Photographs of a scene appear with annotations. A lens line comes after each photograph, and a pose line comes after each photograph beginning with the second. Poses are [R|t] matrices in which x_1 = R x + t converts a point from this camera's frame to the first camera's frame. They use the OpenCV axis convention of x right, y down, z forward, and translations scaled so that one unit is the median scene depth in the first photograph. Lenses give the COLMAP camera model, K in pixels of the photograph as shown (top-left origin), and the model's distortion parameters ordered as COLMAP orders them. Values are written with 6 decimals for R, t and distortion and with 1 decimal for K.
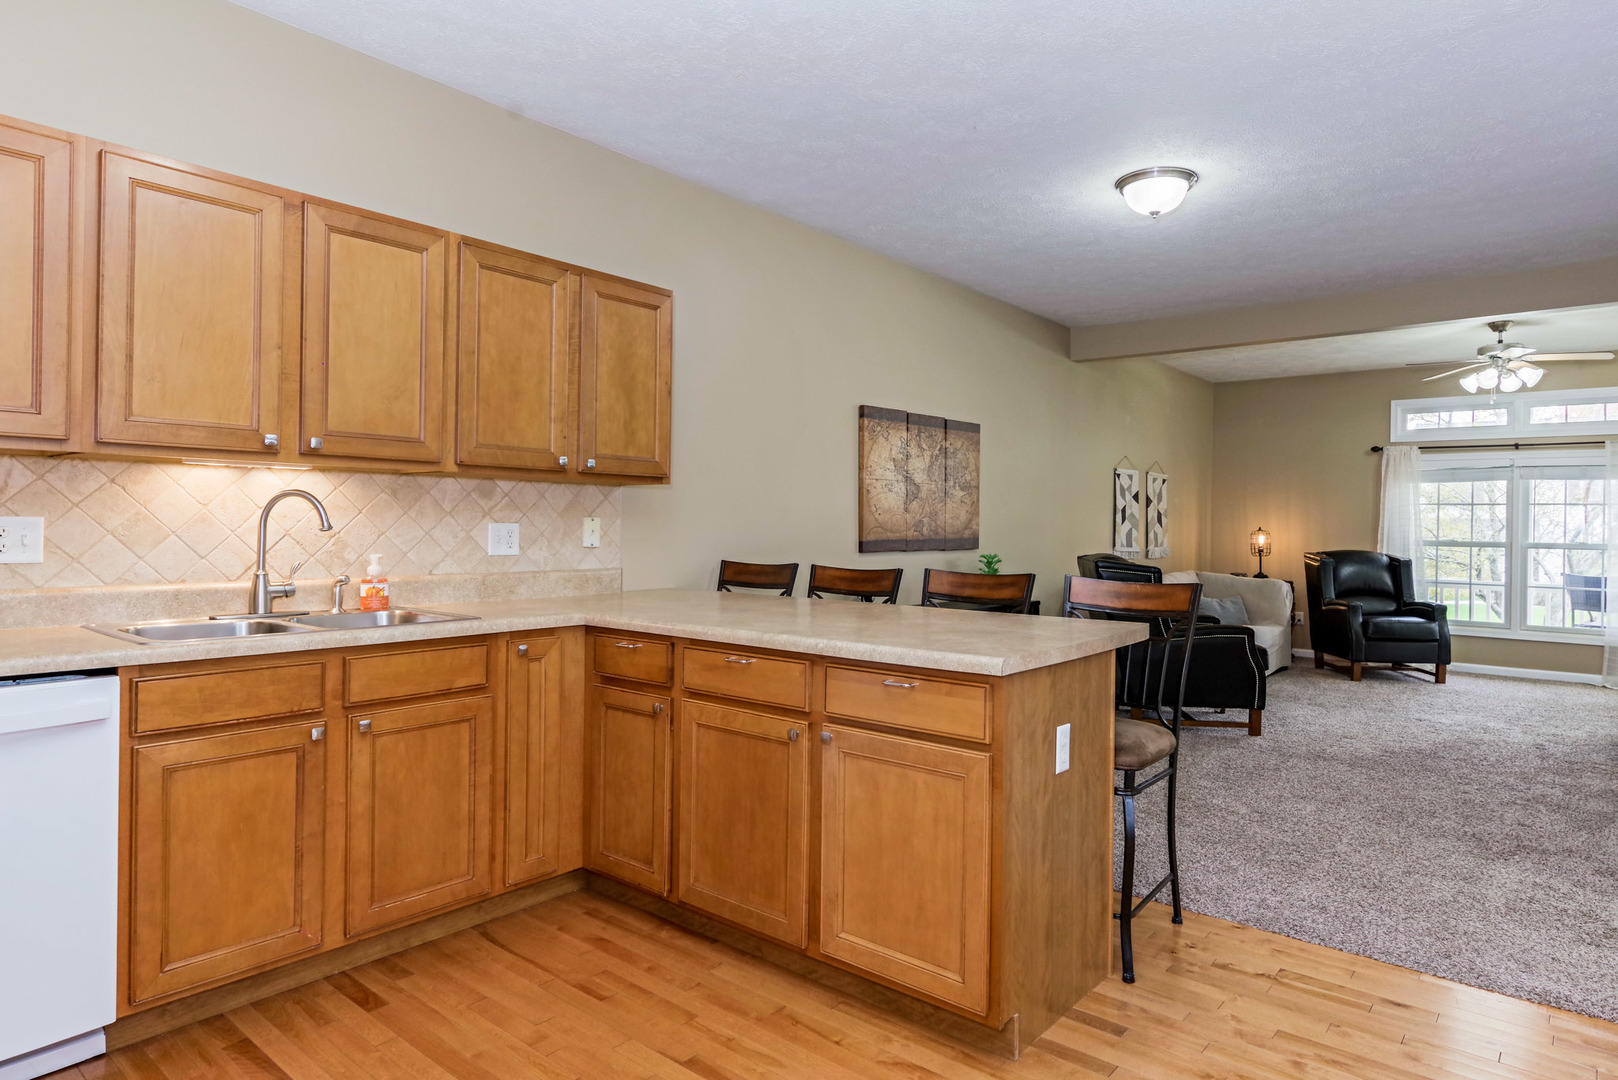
lens RADIAL K [[930.7, 0, 847.7], [0, 930.7, 523.7], [0, 0, 1]] dist [0.001138, -0.001743]
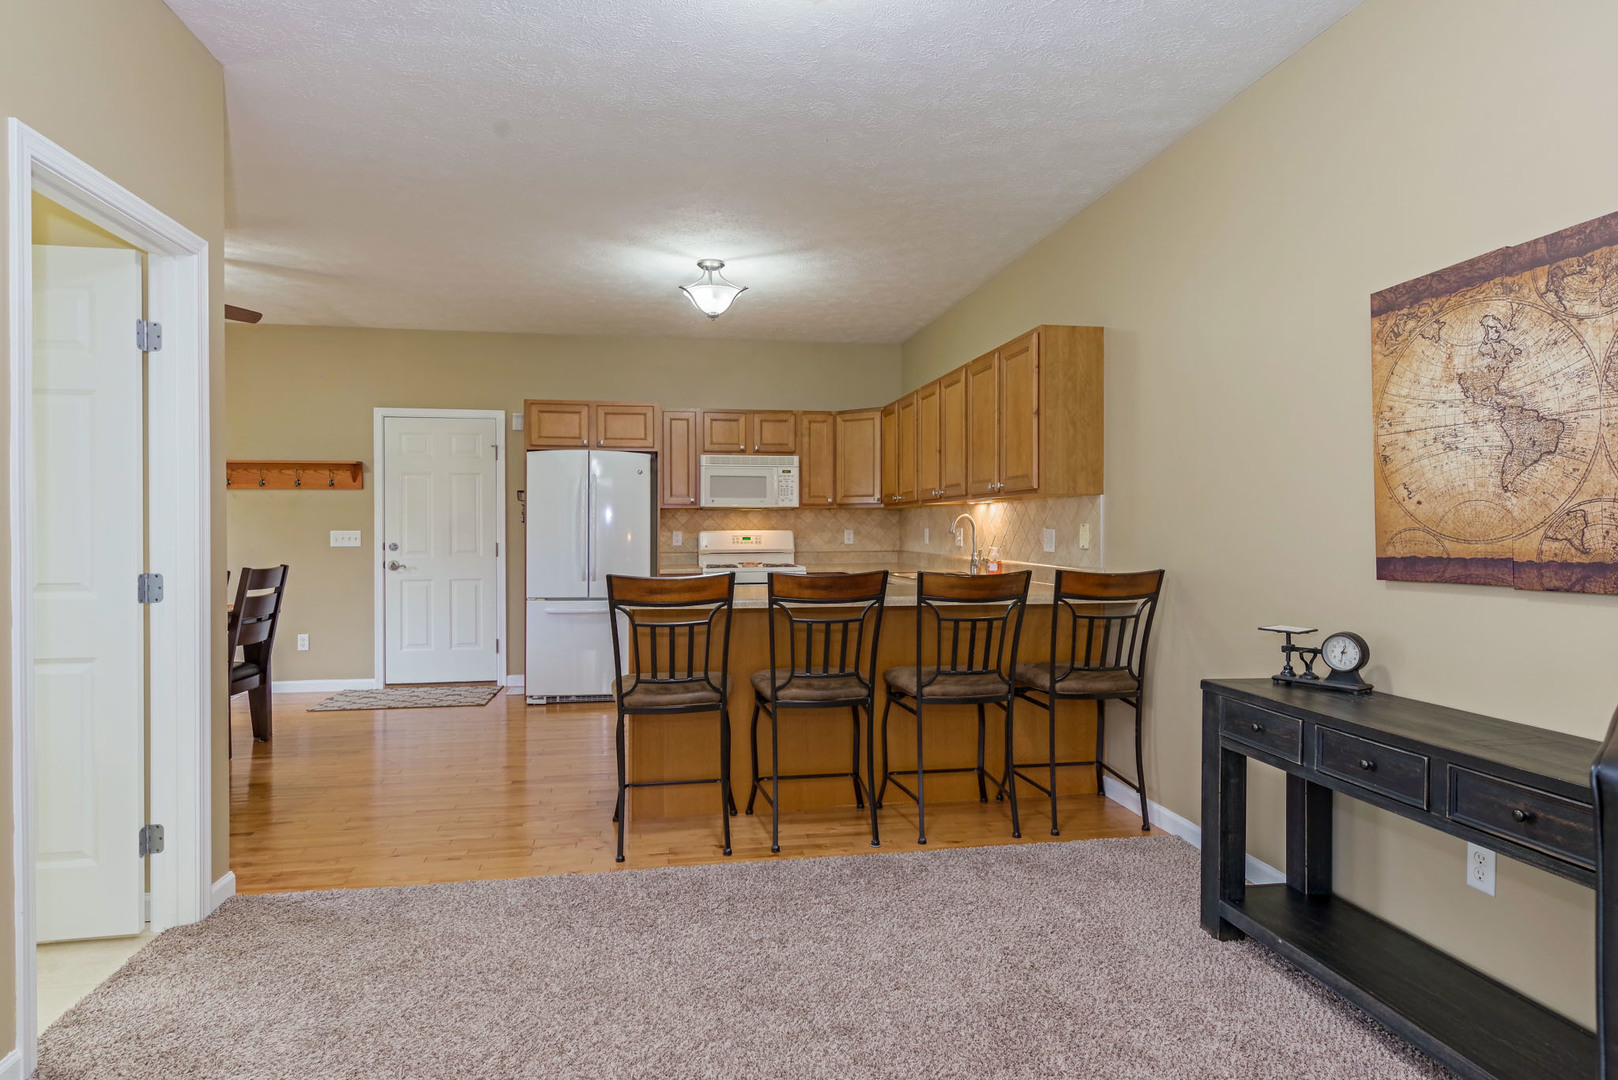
lens RADIAL K [[888.5, 0, 812.9], [0, 888.5, 530.4], [0, 0, 1]] dist [0.001331, 0.000032]
pose [[-0.655194, -0.008606, -0.755412, 0.867745], [-0.004570, 0.999962, -0.007429, 0.013200], [0.755447, -0.001415, -0.655208, 1.589896]]
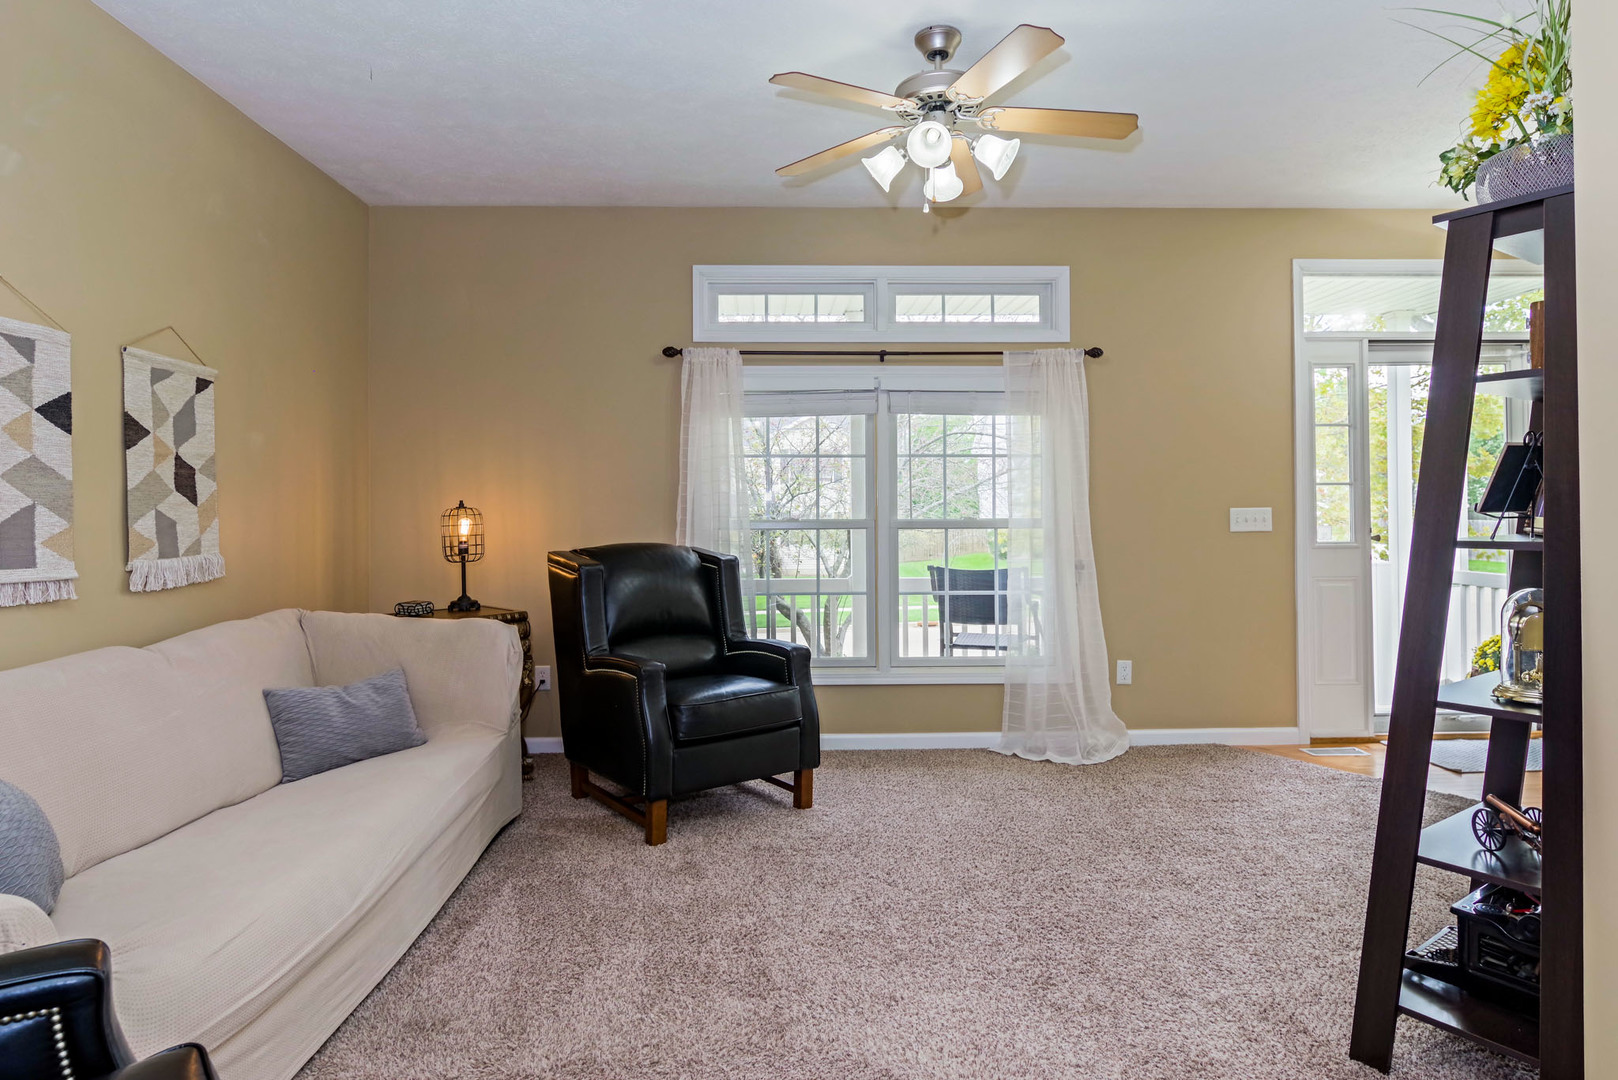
lens RADIAL K [[935.6, 0, 804.7], [0, 935.6, 503.6], [0, 0, 1]] dist [-0.000191, -0.000616]
pose [[0.759760, -0.015302, 0.650024, 0.684824], [0.016005, 0.999860, 0.004830, 0.014283], [-0.650007, 0.006734, 0.759898, 1.347917]]
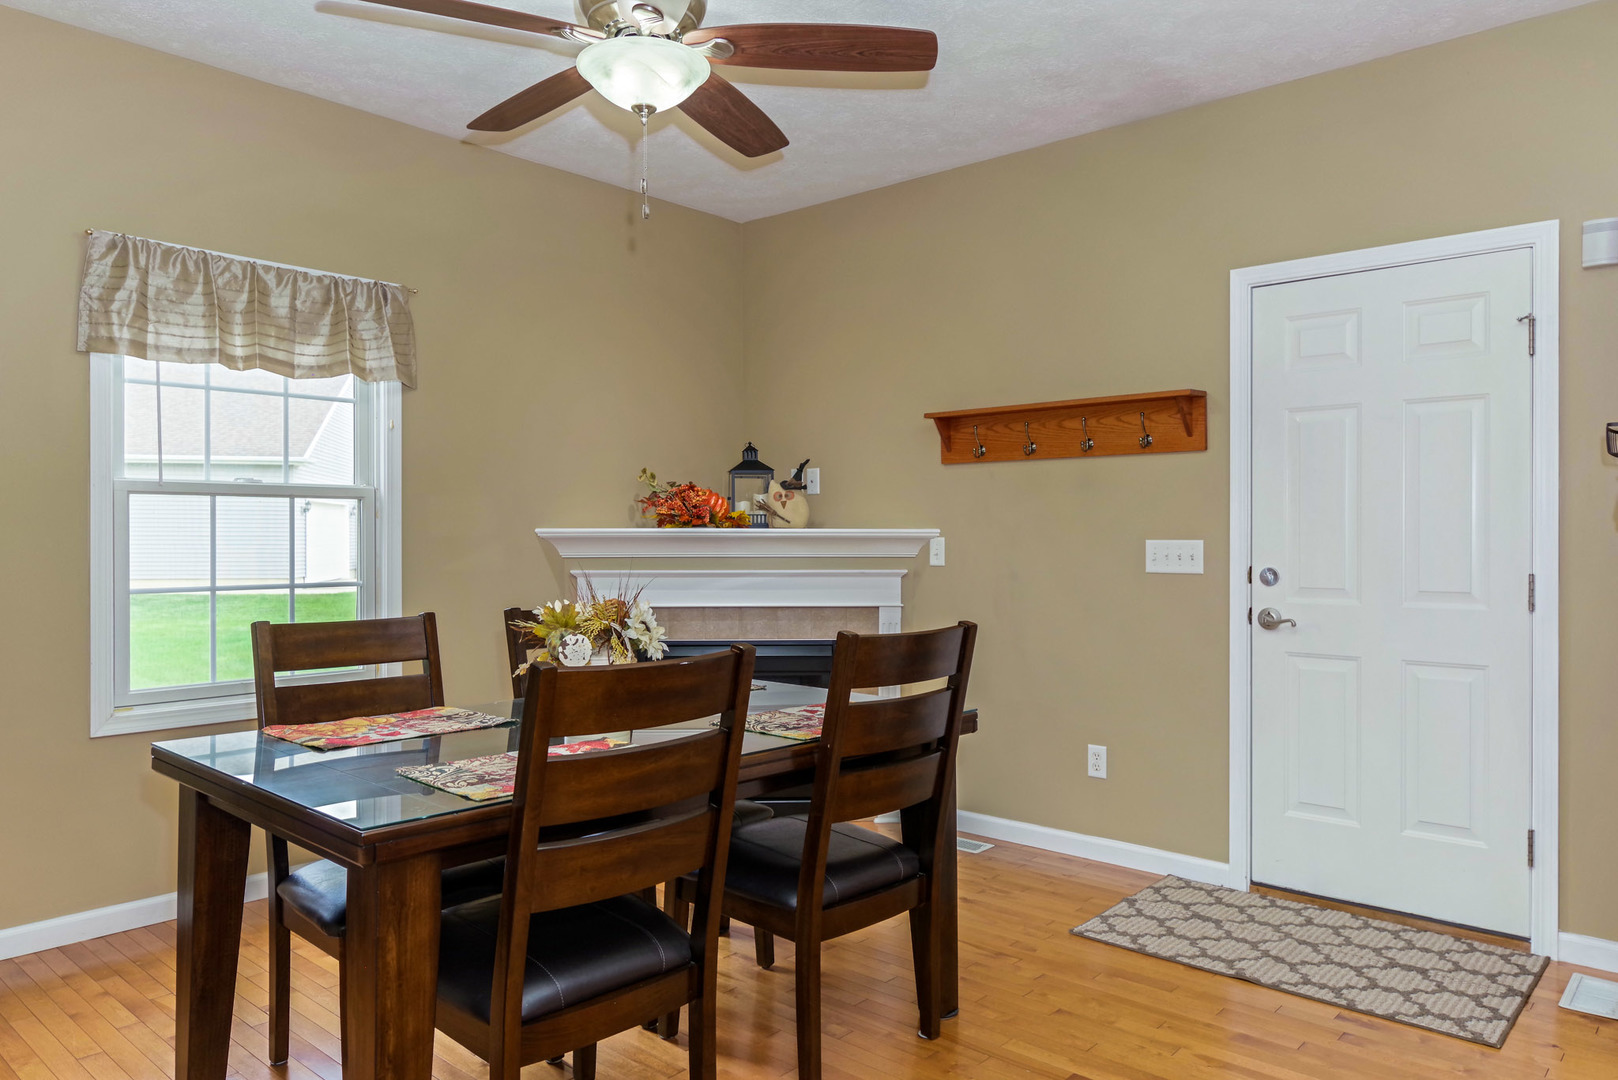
lens RADIAL K [[1095.2, 0, 809.0], [0, 1095.2, 540.0], [0, 0, 1]] dist [0.001438, -0.001986]
pose [[-0.998608, -0.012173, 0.051323, 0.402430], [-0.011910, 0.999914, 0.005424, 0.002971], [-0.051384, 0.004806, -0.998667, 0.727279]]
